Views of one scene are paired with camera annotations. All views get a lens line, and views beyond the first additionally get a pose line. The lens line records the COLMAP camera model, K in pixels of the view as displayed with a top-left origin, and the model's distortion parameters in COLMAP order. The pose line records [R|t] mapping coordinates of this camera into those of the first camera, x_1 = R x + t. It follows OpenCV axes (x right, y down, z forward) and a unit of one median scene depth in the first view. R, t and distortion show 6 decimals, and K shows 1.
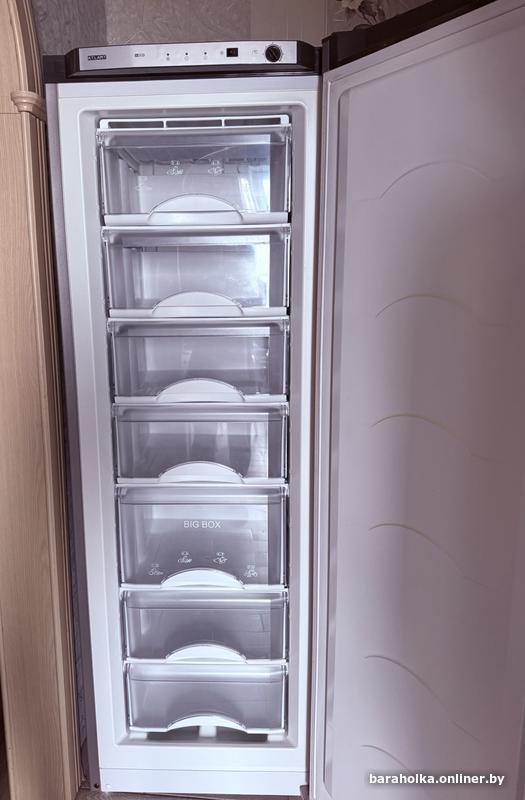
lens RADIAL K [[567.5, 0, 257.7], [0, 567.5, 400.9], [0, 0, 1]] dist [0.007822, -0.027855]
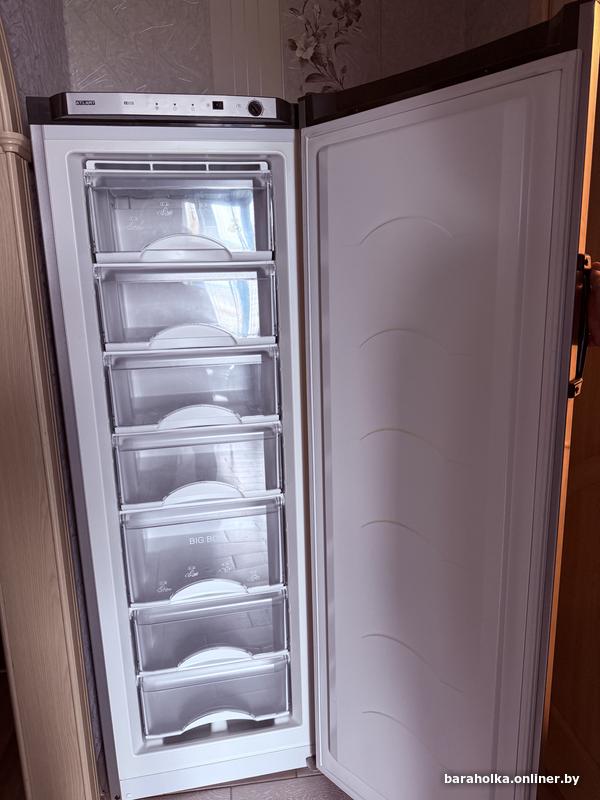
lens RADIAL K [[552.3, 0, 302.7], [0, 552.3, 405.3], [0, 0, 1]] dist [-0.007352, -0.011285]
pose [[0.972248, -0.065197, 0.224685, -0.144326], [0.060845, 0.997802, 0.026249, -0.054319], [-0.225903, -0.011850, 0.974078, -0.061093]]
